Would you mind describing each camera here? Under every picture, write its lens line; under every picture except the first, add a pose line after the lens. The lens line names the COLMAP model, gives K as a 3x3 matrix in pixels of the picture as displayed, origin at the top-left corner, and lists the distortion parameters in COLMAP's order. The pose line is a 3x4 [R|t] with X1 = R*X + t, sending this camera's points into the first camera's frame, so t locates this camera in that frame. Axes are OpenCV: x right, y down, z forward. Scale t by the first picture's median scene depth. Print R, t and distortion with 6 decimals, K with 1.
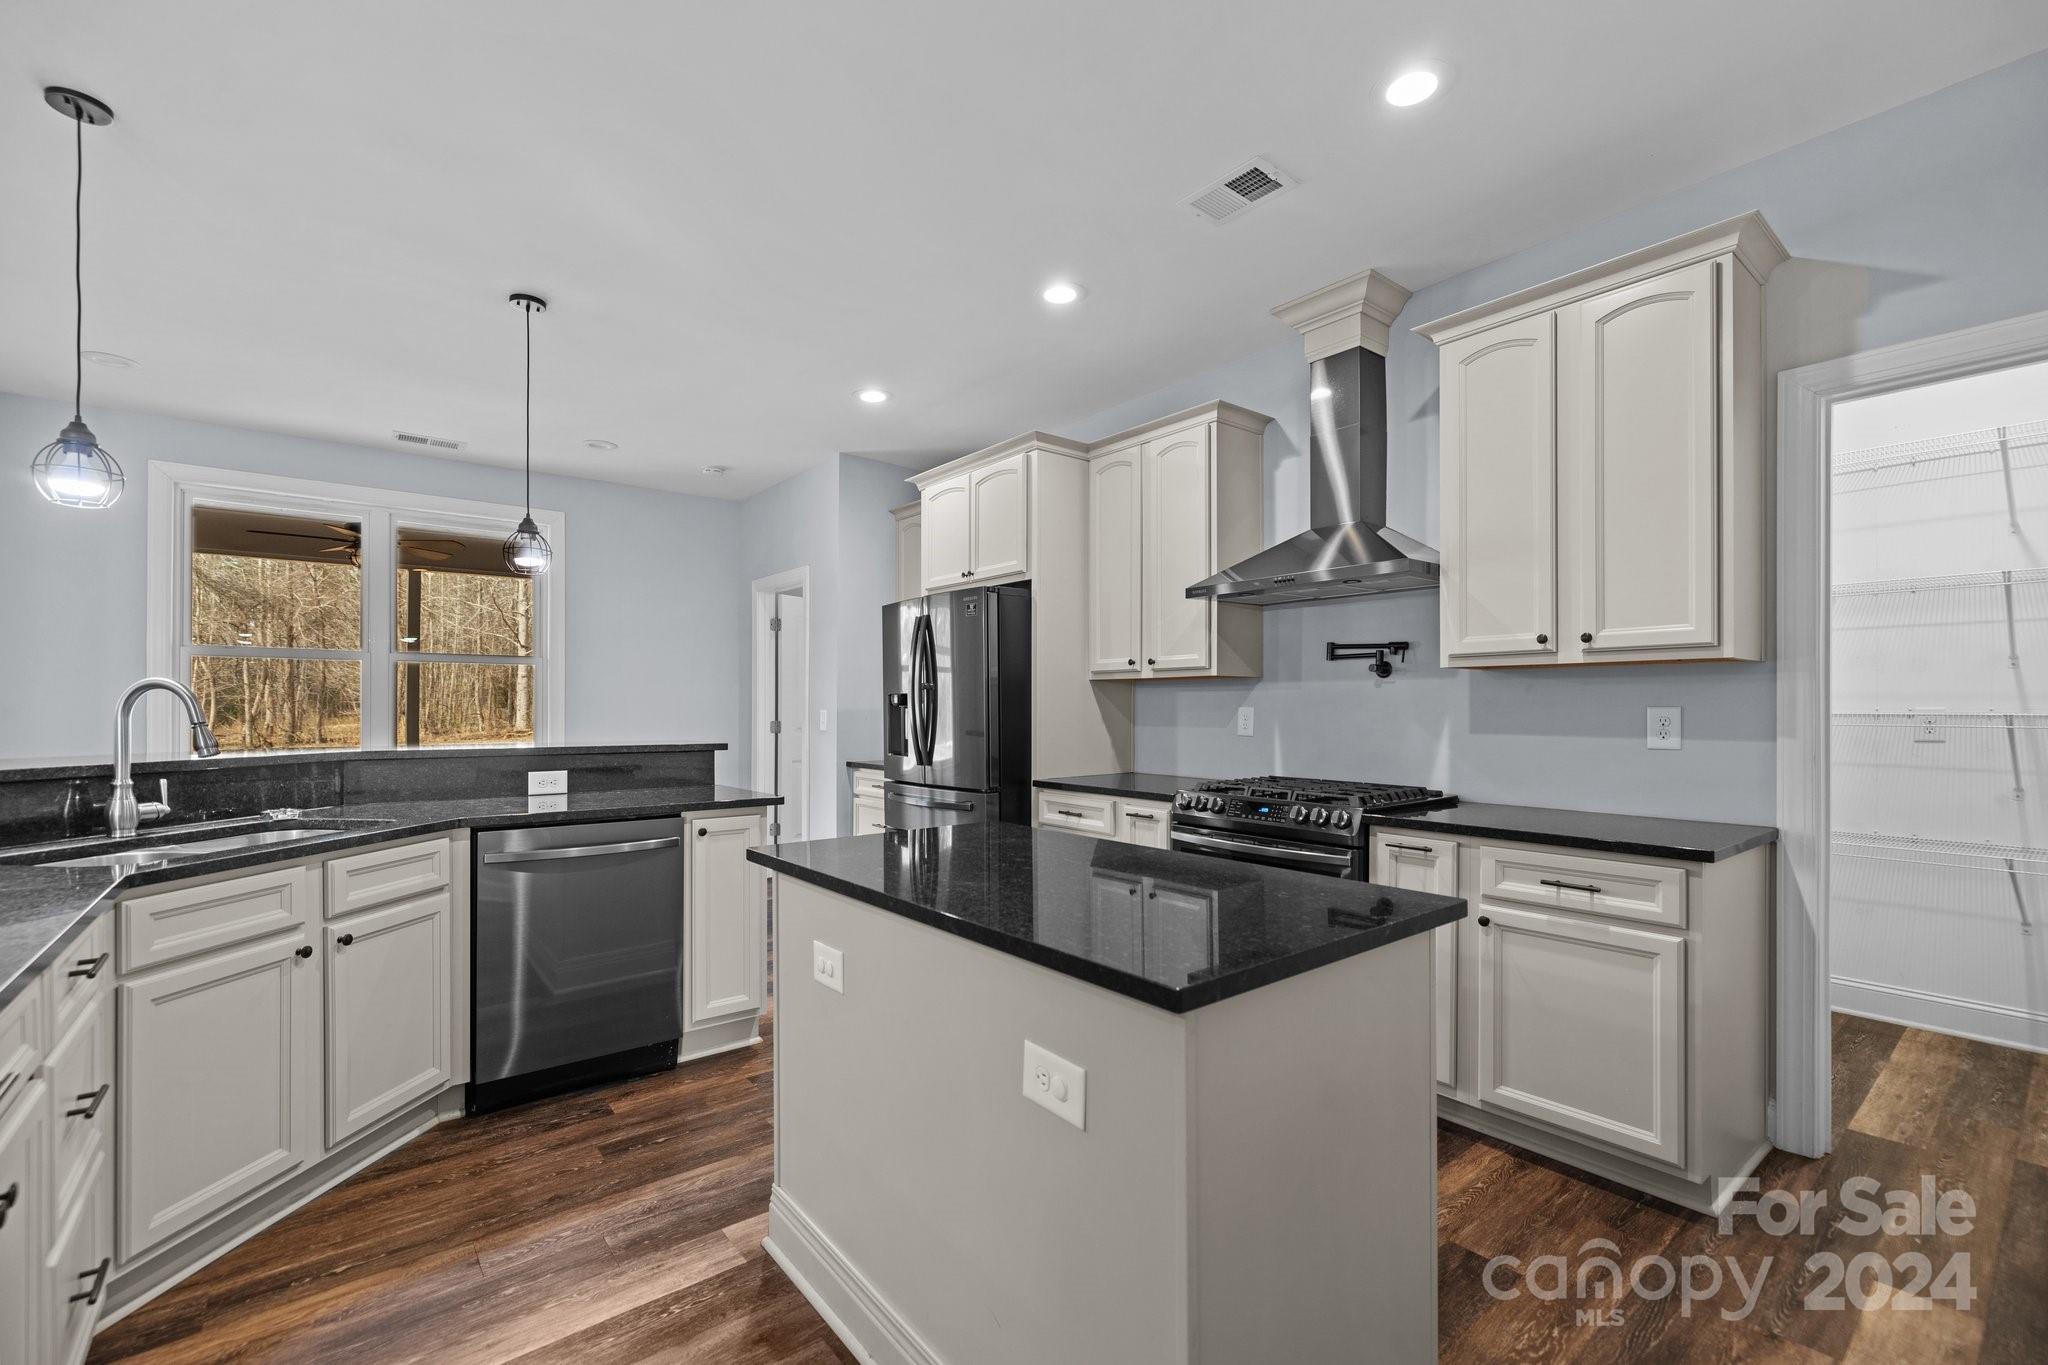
lens RADIAL K [[879.1, 0, 1037.4], [0, 879.1, 702.9], [0, 0, 1]] dist [-0.000405, -0.000300]
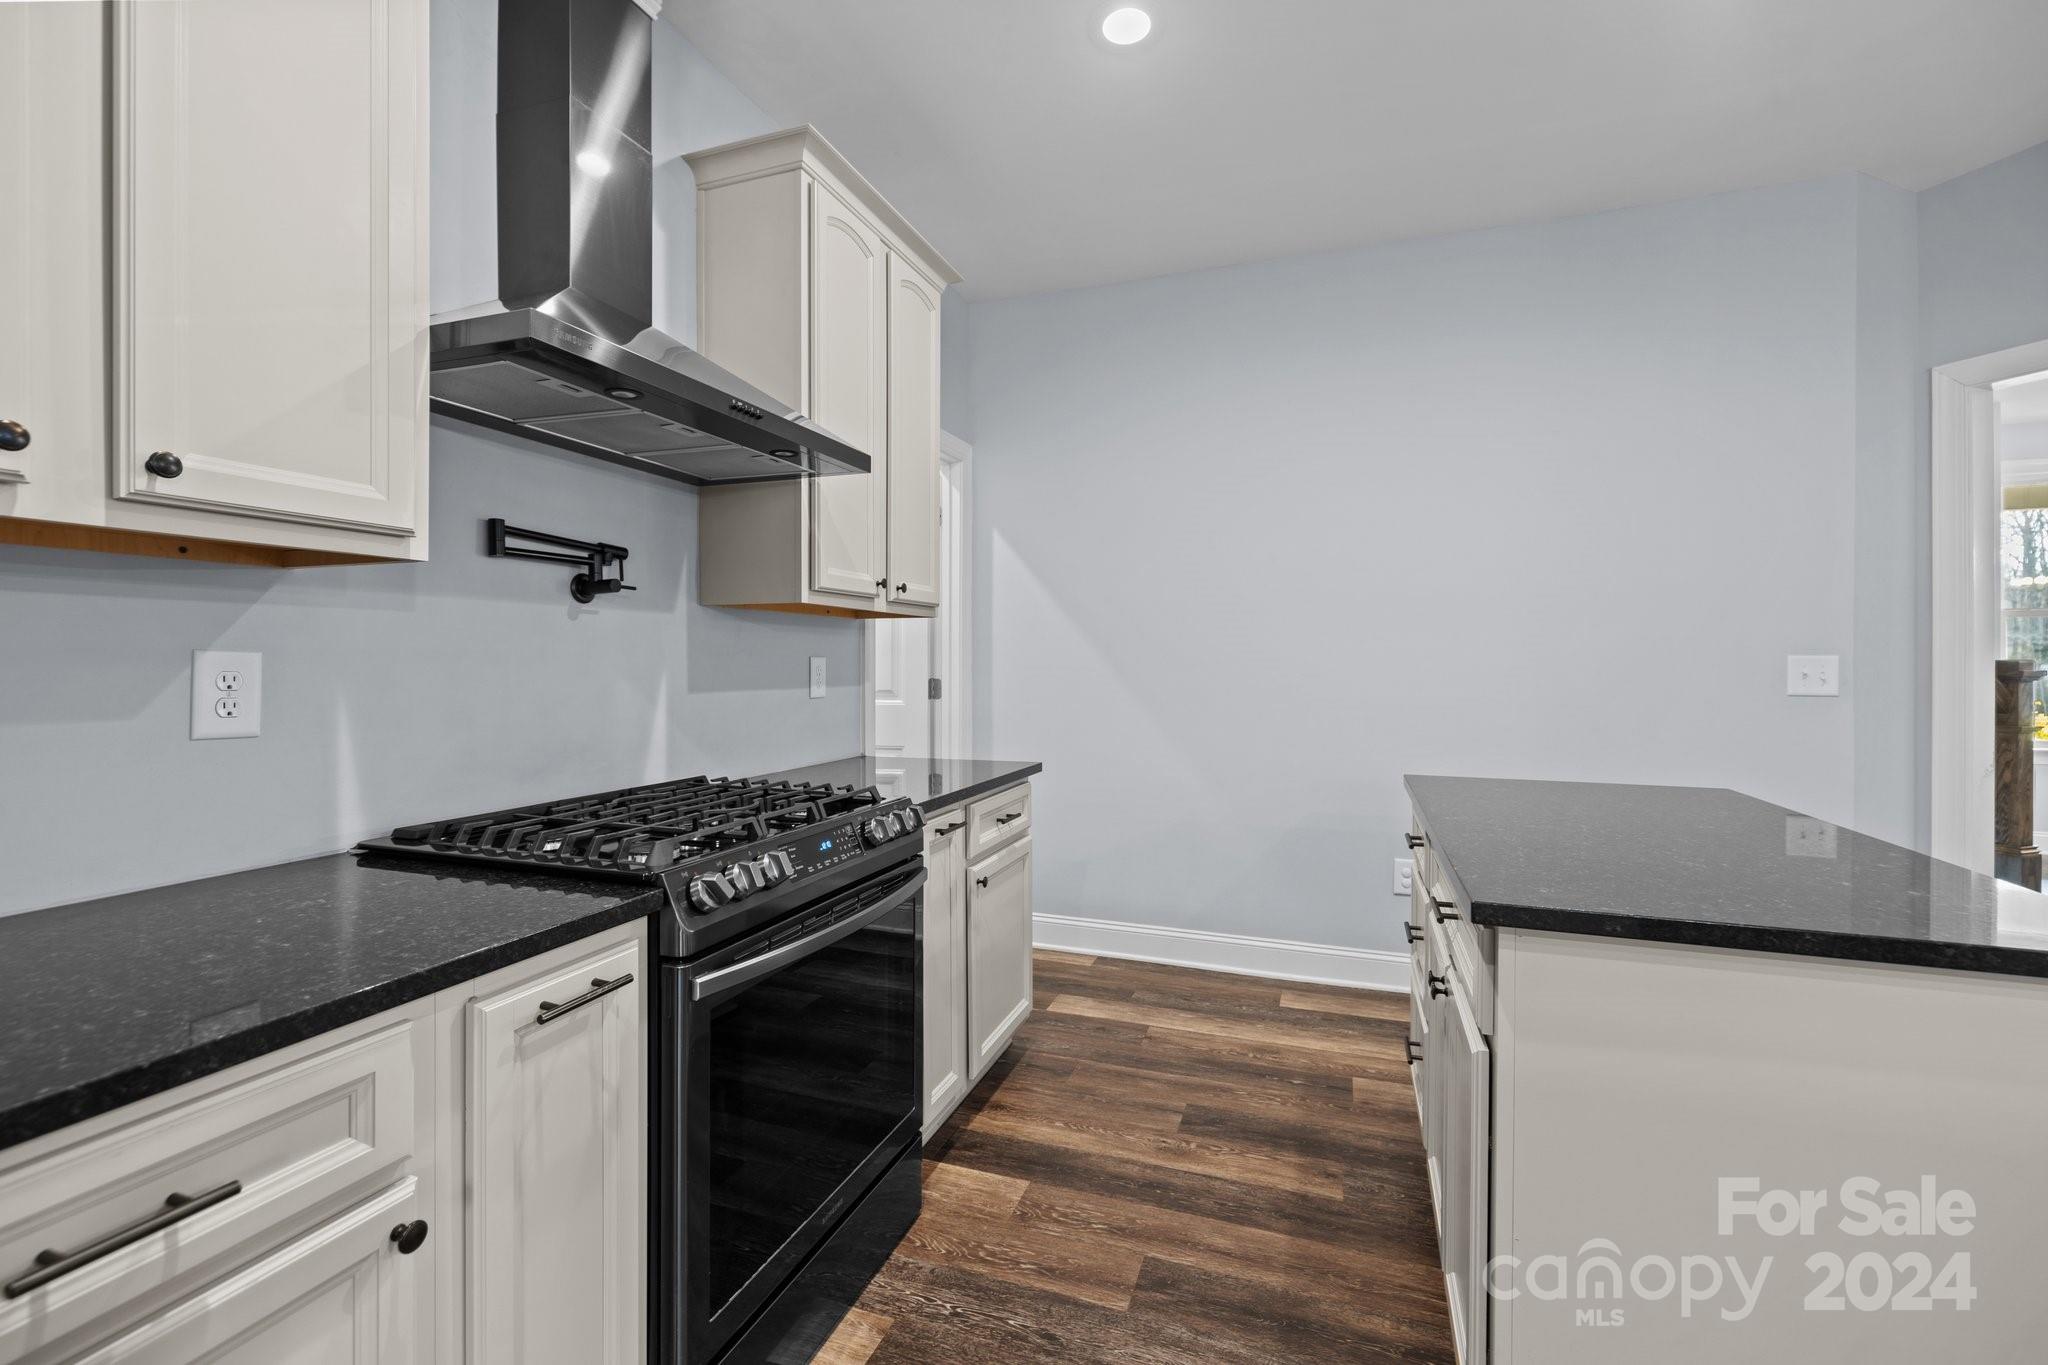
lens RADIAL K [[879.1, 0, 1019.1], [0, 879.1, 664.0], [0, 0, 1]] dist [-0.000405, -0.000300]
pose [[-0.510496, -0.002148, 0.859878, -0.234511], [-0.003956, 0.999992, 0.000150, 0.009719], [-0.859871, -0.003325, -0.510500, 1.047386]]
